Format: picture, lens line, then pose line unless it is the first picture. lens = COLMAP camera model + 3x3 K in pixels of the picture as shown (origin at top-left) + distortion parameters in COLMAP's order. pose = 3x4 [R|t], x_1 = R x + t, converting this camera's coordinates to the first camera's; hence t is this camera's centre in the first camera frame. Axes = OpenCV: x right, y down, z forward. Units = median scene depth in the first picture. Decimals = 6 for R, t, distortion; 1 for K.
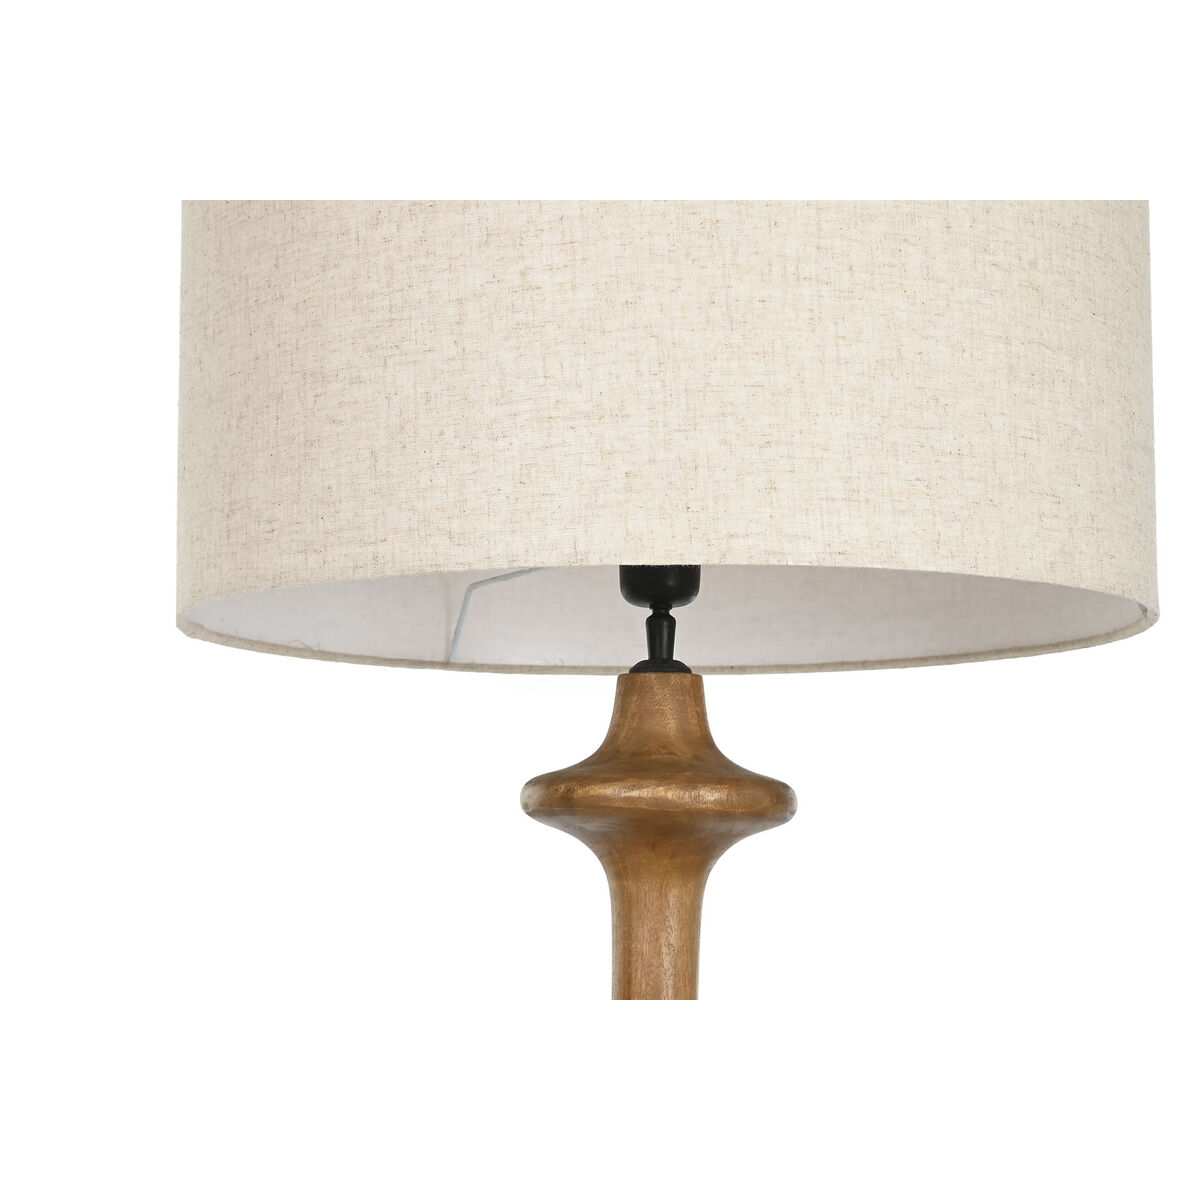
lens RADIAL K [[3424.7, 0, 599.6], [0, 3424.7, 600.5], [0, 0, 1]] dist [-0.320547, 0.000000]
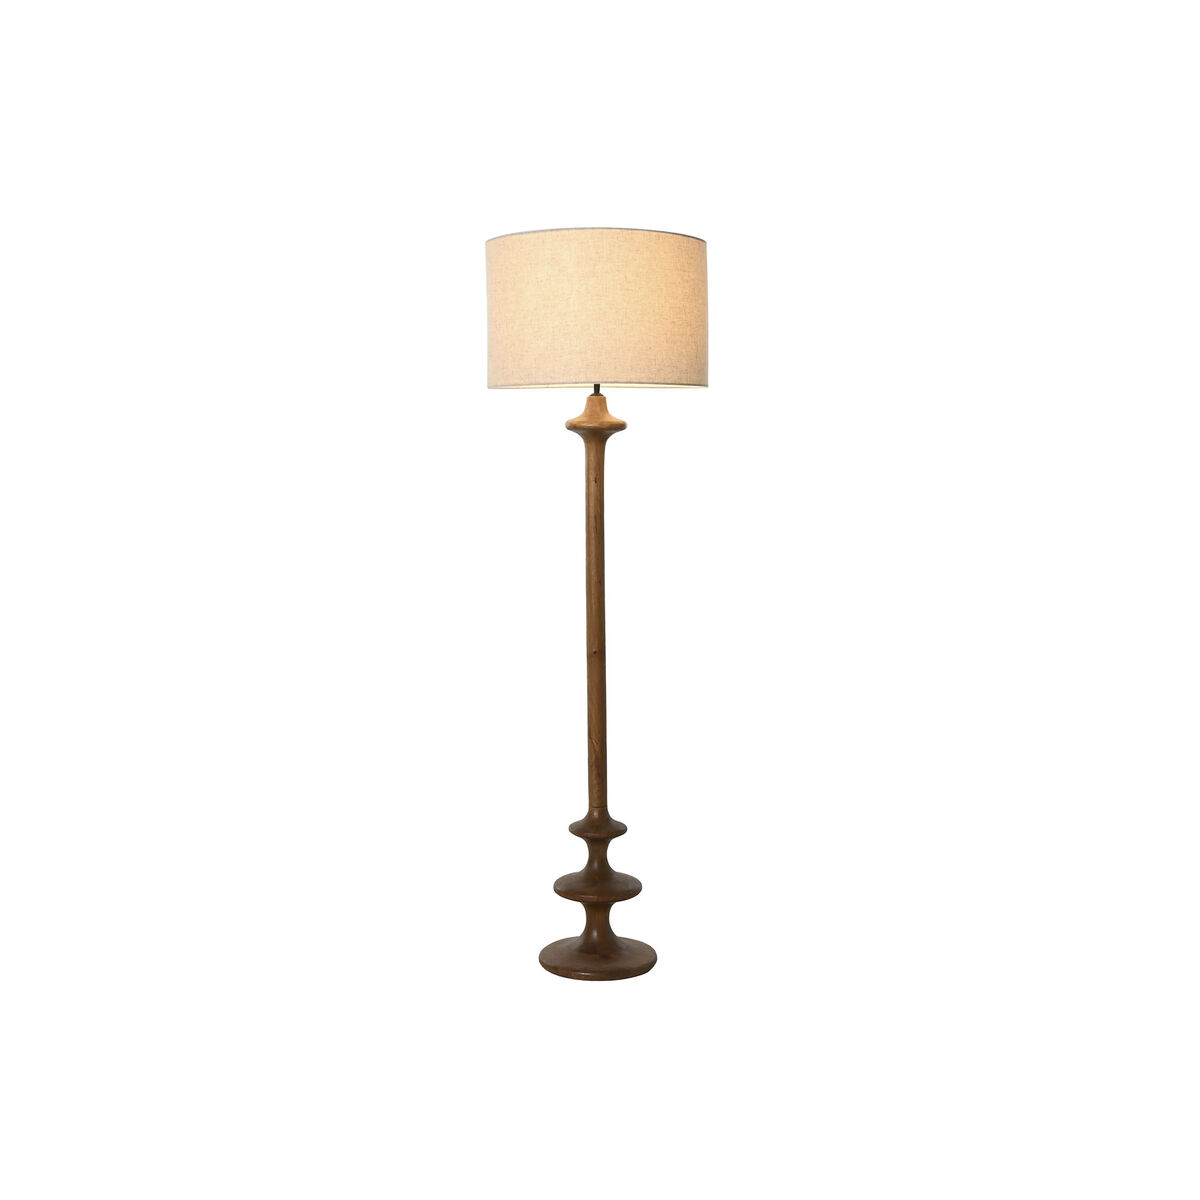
lens RADIAL K [[2043.9, 0, 600.2], [0, 2043.9, 599.2], [0, 0, 1]] dist [-0.037012, 0.000000]
pose [[0.999997, 0.002545, -0.000457, 0.029183], [-0.002427, 0.984826, 0.173526, -0.214083], [0.000891, -0.173525, 0.984829, -1.956269]]
